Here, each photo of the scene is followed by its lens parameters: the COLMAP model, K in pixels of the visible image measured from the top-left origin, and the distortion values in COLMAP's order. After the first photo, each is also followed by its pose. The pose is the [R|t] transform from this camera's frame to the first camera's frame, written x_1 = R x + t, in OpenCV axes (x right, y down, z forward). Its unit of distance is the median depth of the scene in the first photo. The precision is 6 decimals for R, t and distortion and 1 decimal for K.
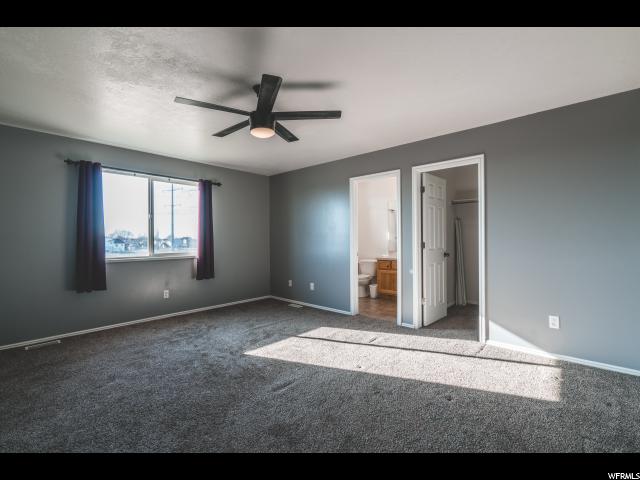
lens RADIAL K [[280.8, 0, 321.8], [0, 280.8, 243.7], [0, 0, 1]] dist [-0.026536, 0.000257]
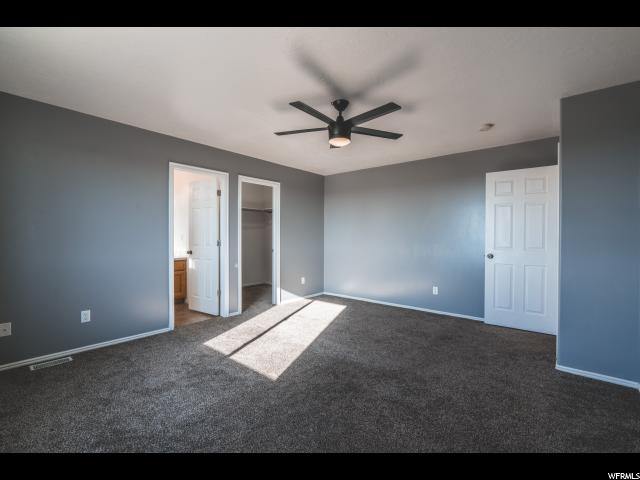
lens RADIAL K [[286.1, 0, 318.9], [0, 286.1, 238.7], [0, 0, 1]] dist [-0.004267, 0.001312]
pose [[-0.024571, -0.007658, 0.999669, -0.920289], [0.002874, 0.999966, 0.007731, -0.020100], [-0.999694, 0.003063, -0.024548, 0.737919]]
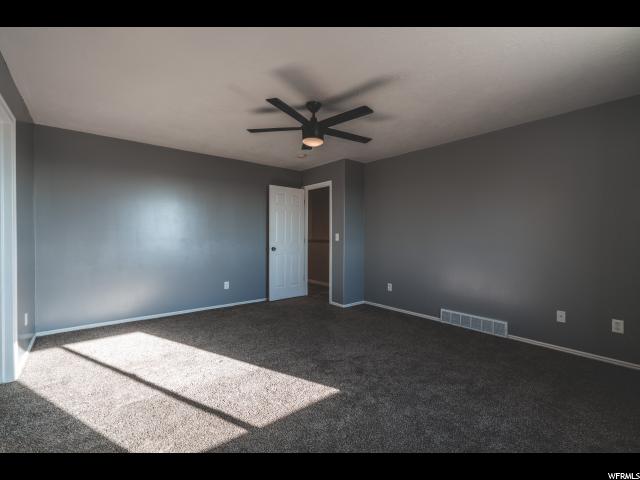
lens RADIAL K [[286.1, 0, 318.9], [0, 286.1, 238.7], [0, 0, 1]] dist [-0.004267, 0.001312]
pose [[-0.987263, 0.007373, 0.158926, -0.291734], [0.011142, 0.999677, 0.022838, -0.025375], [-0.158706, 0.024317, -0.987026, 1.456151]]
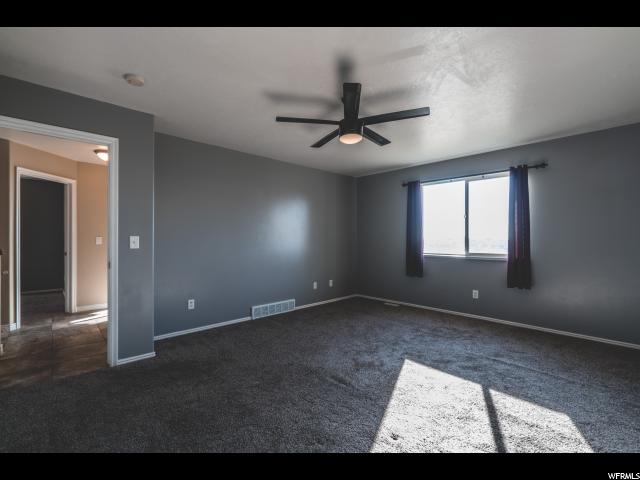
lens RADIAL K [[286.1, 0, 318.9], [0, 286.1, 238.7], [0, 0, 1]] dist [-0.004267, 0.001312]
pose [[-0.088371, 0.012064, -0.996015, 0.603611], [-0.011843, 0.999843, 0.013161, -0.026621], [0.996017, 0.012959, -0.088215, 0.645322]]
